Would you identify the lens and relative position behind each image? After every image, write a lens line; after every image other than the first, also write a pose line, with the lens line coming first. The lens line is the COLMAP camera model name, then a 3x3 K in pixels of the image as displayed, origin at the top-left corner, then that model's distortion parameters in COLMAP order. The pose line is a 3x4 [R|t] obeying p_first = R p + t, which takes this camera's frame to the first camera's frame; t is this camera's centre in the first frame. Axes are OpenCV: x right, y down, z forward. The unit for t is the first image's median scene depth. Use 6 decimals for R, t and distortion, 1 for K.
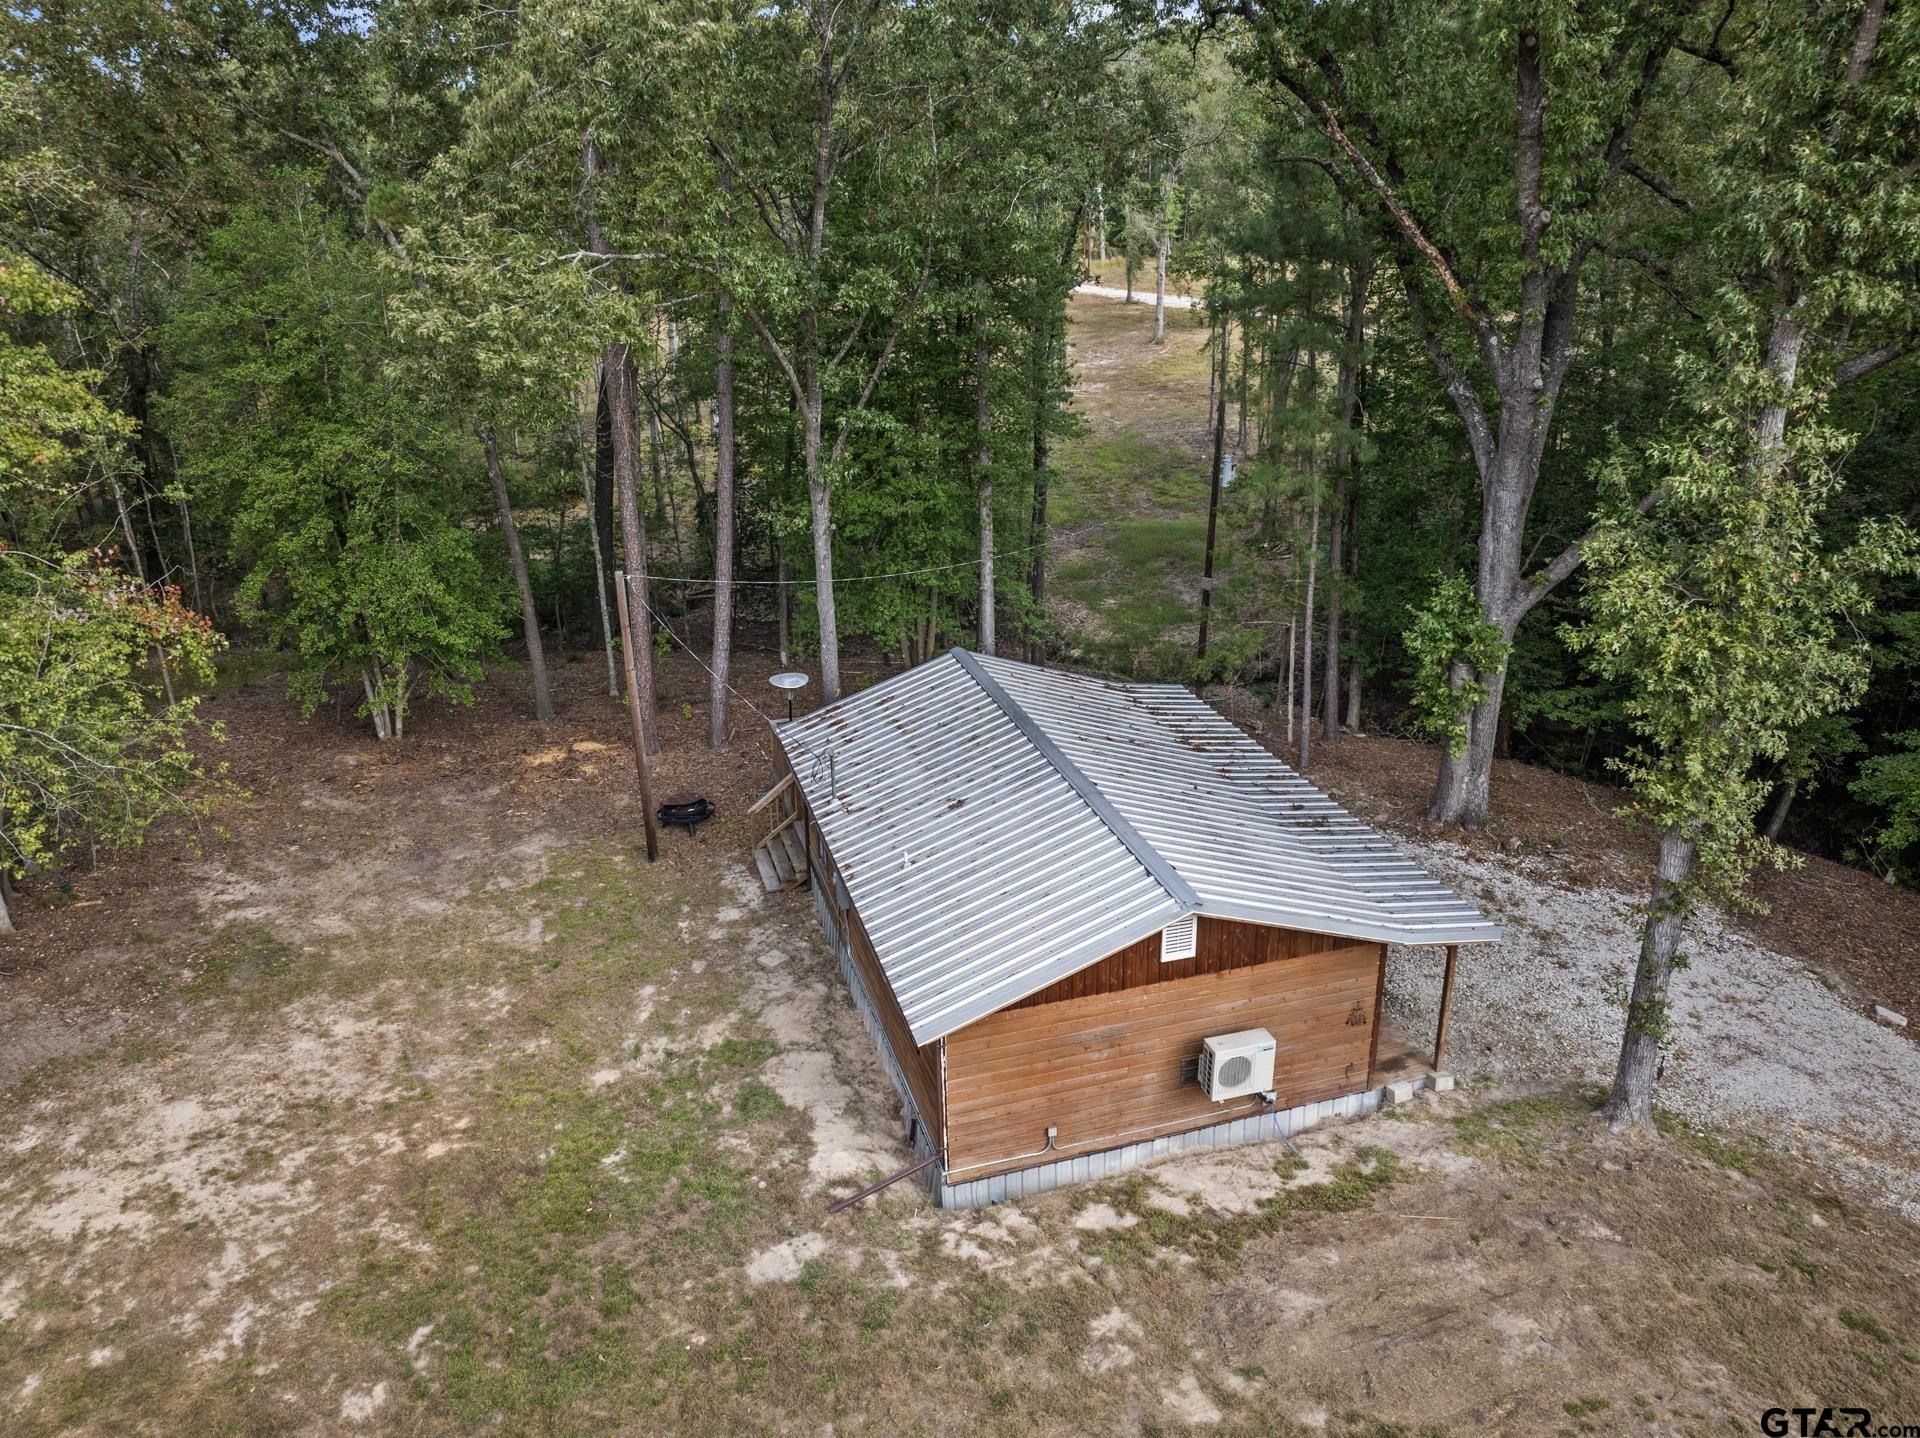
lens RADIAL K [[1337.8, 0, 975.8], [0, 1337.8, 713.9], [0, 0, 1]] dist [-0.034843, -0.003303]
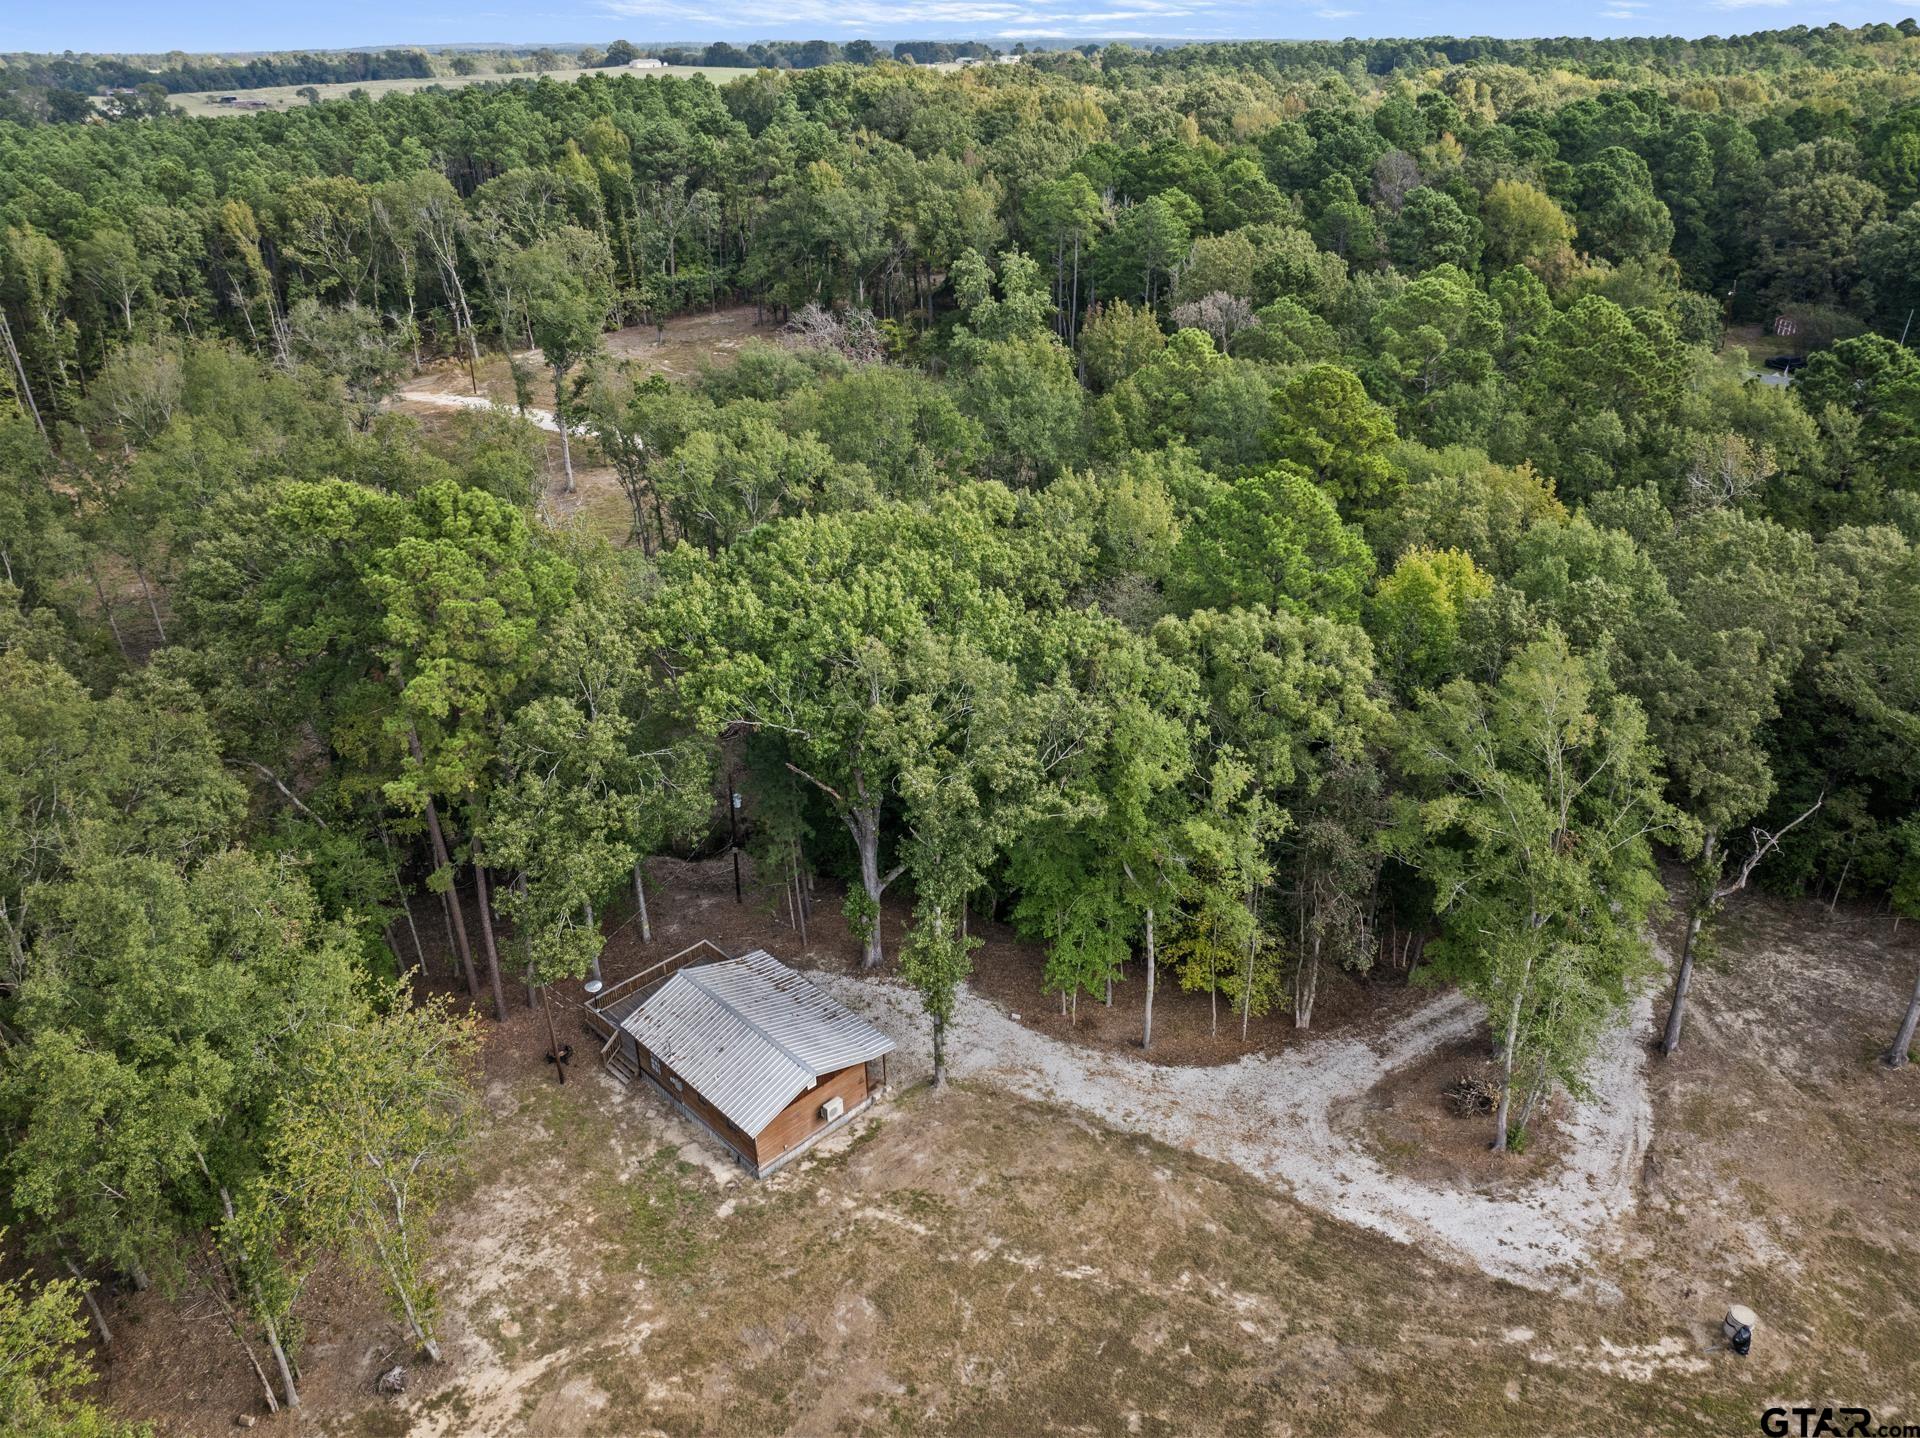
lens RADIAL K [[1337.8, 0, 975.8], [0, 1337.8, 713.9], [0, 0, 1]] dist [-0.034843, -0.003303]
pose [[0.879967, -0.207409, 0.427364, -0.674352], [0.165399, 0.977128, 0.133656, -1.035098], [-0.445310, -0.046927, 0.894146, -1.998864]]
